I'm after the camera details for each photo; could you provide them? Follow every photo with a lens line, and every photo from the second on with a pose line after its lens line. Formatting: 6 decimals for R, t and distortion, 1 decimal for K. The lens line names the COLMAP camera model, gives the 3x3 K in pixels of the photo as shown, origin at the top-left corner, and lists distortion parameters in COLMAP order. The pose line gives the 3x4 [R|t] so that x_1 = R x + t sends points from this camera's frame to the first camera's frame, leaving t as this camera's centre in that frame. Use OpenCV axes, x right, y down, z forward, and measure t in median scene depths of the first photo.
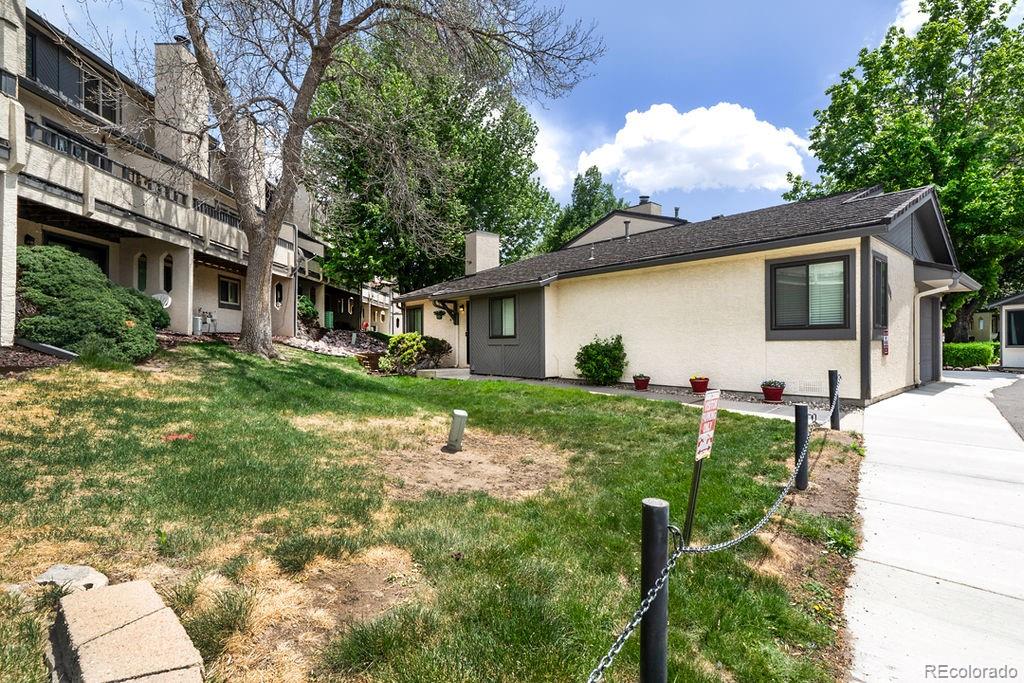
lens RADIAL K [[462.1, 0, 511.6], [0, 462.1, 338.3], [0, 0, 1]] dist [0.001507, -0.000157]
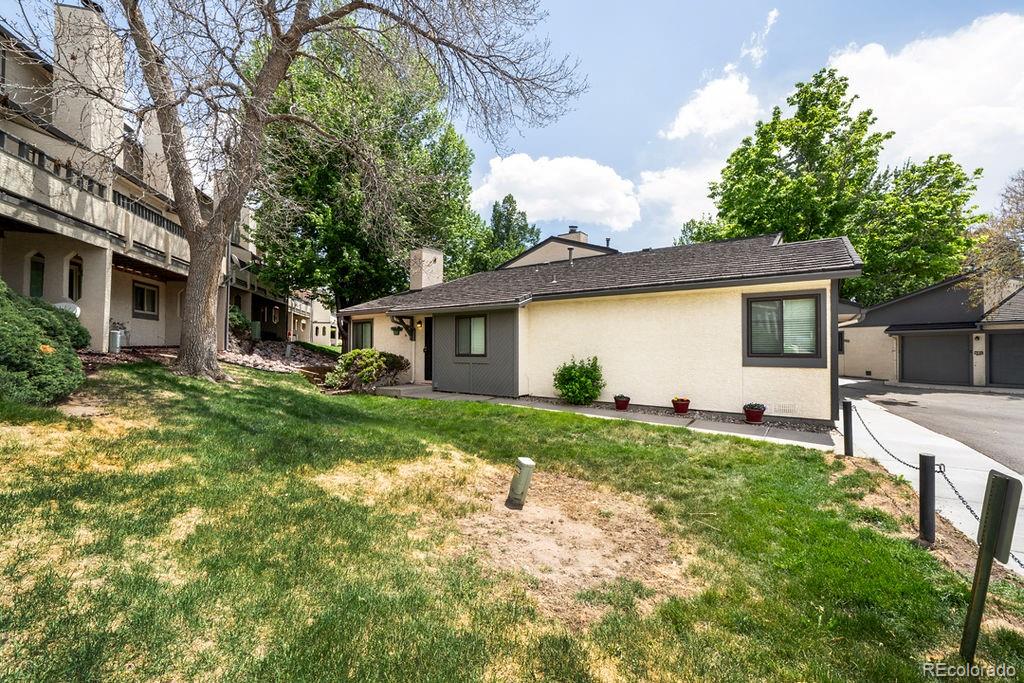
lens RADIAL K [[410.1, 0, 511.0], [0, 410.1, 340.6], [0, 0, 1]] dist [-0.004310, 0.000855]
pose [[0.973984, 0.011705, 0.226314, -0.152369], [-0.009467, 0.999895, -0.010971, -0.028746], [-0.226419, 0.008543, 0.973993, 0.116789]]
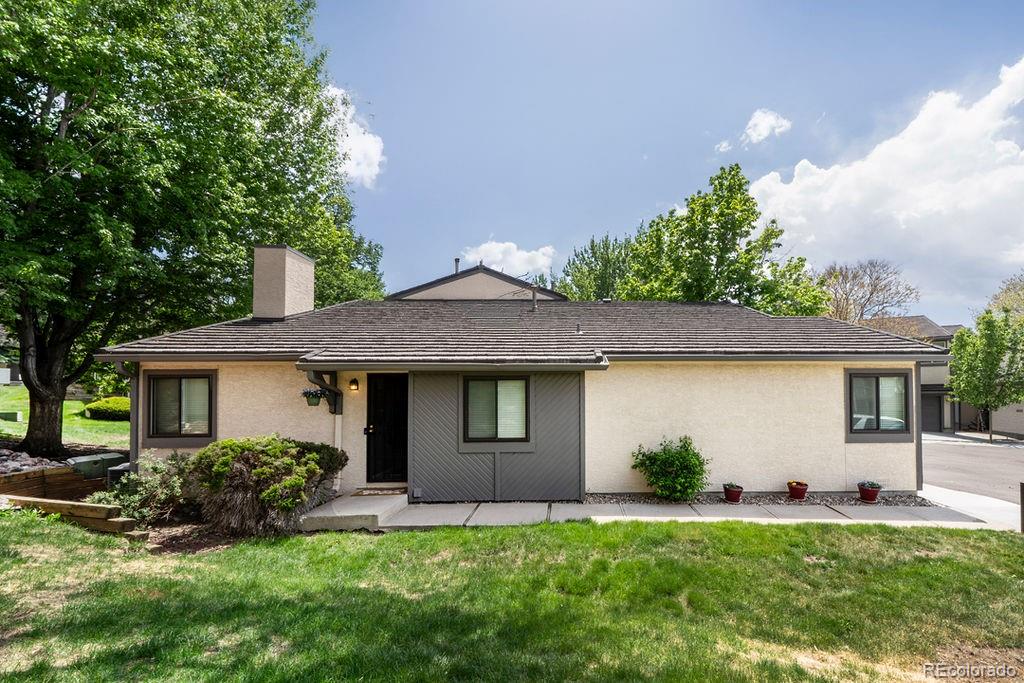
lens RADIAL K [[420.4, 0, 539.5], [0, 420.4, 383.4], [0, 0, 1]] dist [0.007892, -0.000052]
pose [[0.639010, 0.014974, 0.769053, -0.474685], [-0.008189, 0.999886, -0.012664, -0.081700], [-0.769155, 0.001795, 0.639060, 0.646998]]
